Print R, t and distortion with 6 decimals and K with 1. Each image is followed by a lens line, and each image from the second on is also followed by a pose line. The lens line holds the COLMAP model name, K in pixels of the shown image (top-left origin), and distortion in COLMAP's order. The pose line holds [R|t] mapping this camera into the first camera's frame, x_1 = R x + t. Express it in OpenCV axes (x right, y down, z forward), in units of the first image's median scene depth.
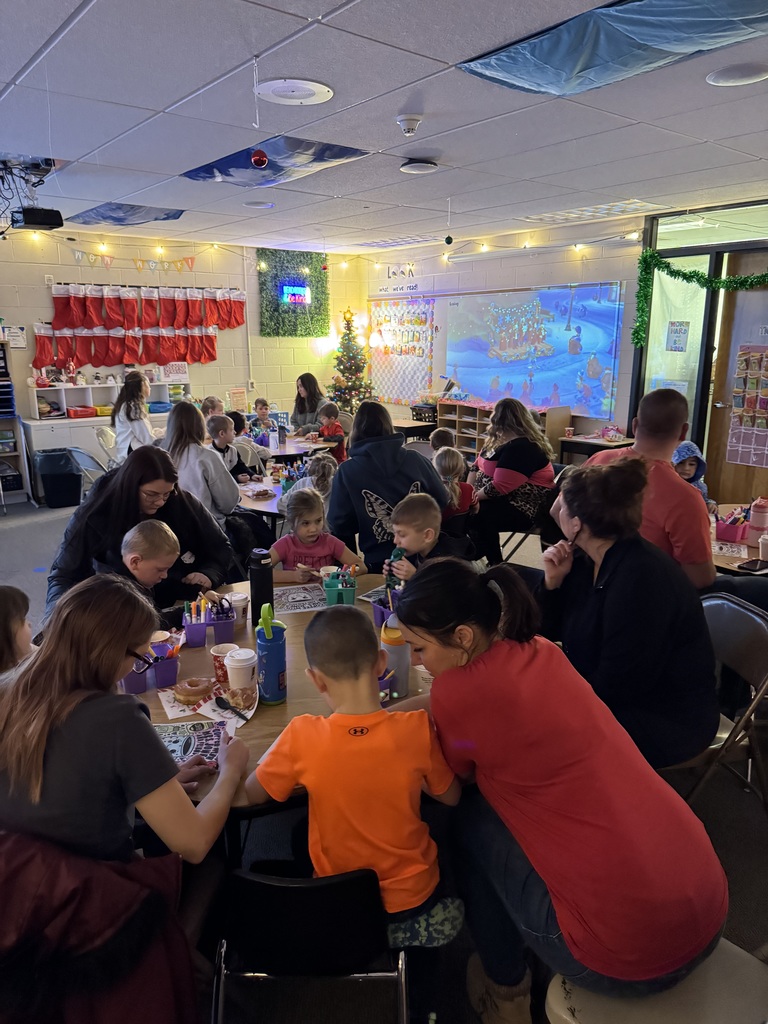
lens RADIAL K [[715.8, 0, 384.0], [0, 715.8, 512.0], [0, 0, 1]] dist [-0.000071, -0.001525]
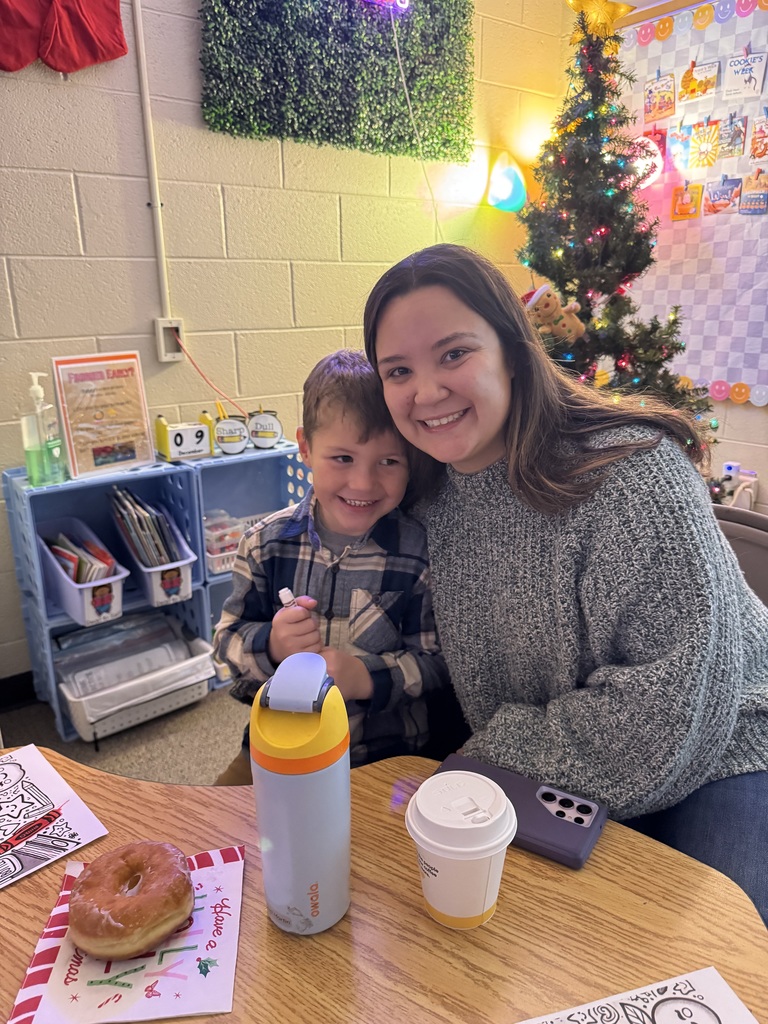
lens RADIAL K [[723.7, 0, 384.0], [0, 723.7, 512.0], [0, 0, 1]] dist [-0.050502, -0.000790]
pose [[0.999677, -0.013730, -0.021399, -0.113597], [0.014568, 0.999112, 0.039534, -0.131859], [0.020837, -0.039833, 0.998989, 0.782835]]
